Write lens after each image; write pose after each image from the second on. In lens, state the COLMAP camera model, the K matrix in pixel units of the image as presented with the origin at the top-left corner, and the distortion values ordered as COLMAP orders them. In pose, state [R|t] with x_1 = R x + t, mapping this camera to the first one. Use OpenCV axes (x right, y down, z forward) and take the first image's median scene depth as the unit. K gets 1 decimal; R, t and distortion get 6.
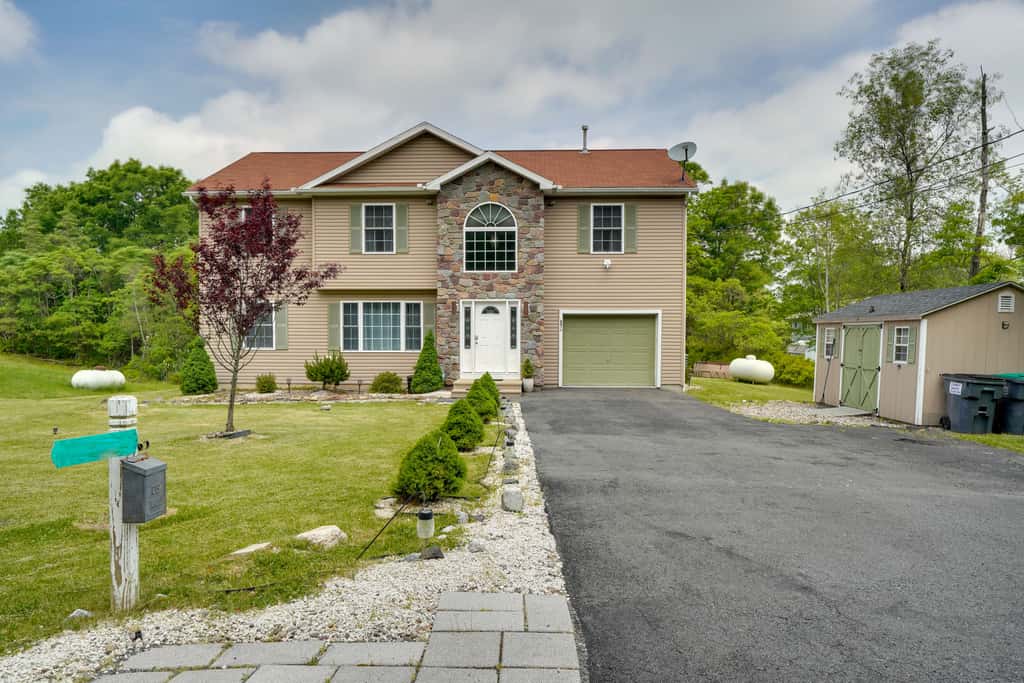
lens RADIAL K [[595.2, 0, 512.0], [0, 595.2, 341.5], [0, 0, 1]] dist [0.001082, -0.000135]
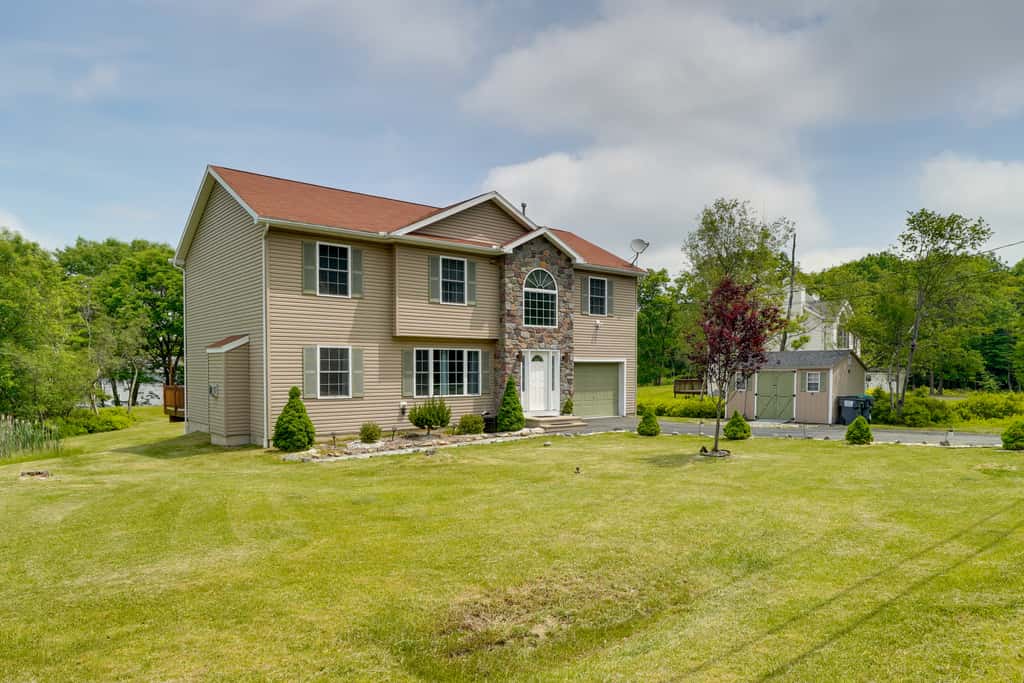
lens RADIAL K [[607.3, 0, 510.4], [0, 607.3, 380.4], [0, 0, 1]] dist [0.002291, 0.000272]
pose [[0.769590, -0.014646, 0.638370, -0.862250], [0.015374, 0.999872, 0.004406, -0.014913], [-0.638353, 0.006423, 0.769717, 0.098610]]
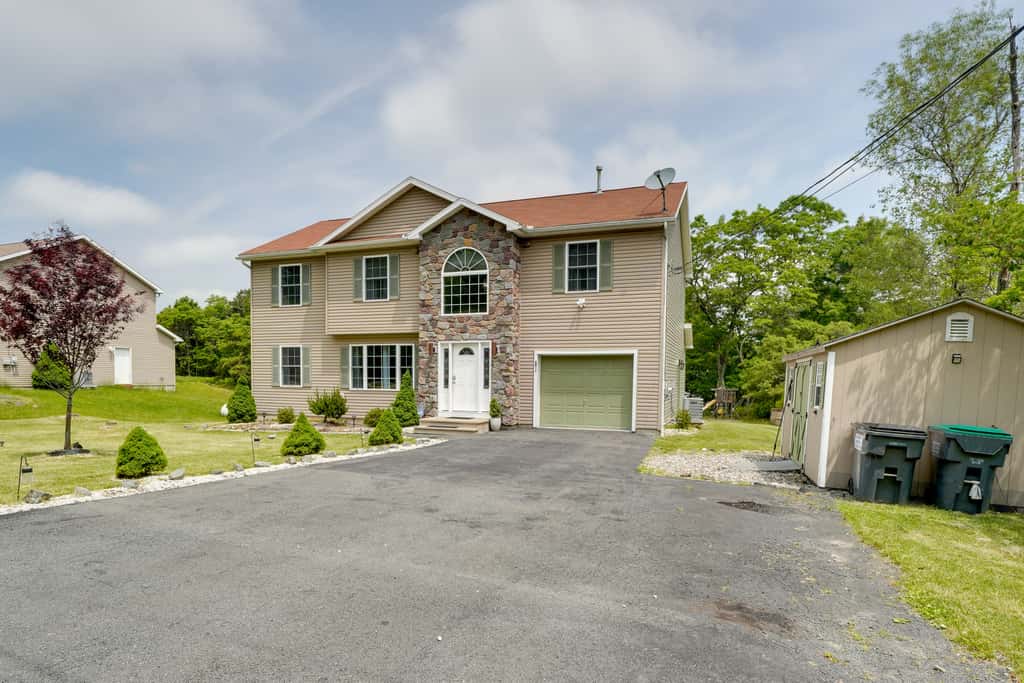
lens RADIAL K [[530.4, 0, 510.4], [0, 530.4, 395.7], [0, 0, 1]] dist [-0.001747, -0.000082]
pose [[0.953778, 0.016947, -0.300034, 0.319627], [-0.012559, 0.999784, 0.016550, 0.008578], [0.300250, -0.012017, 0.953785, 0.136620]]
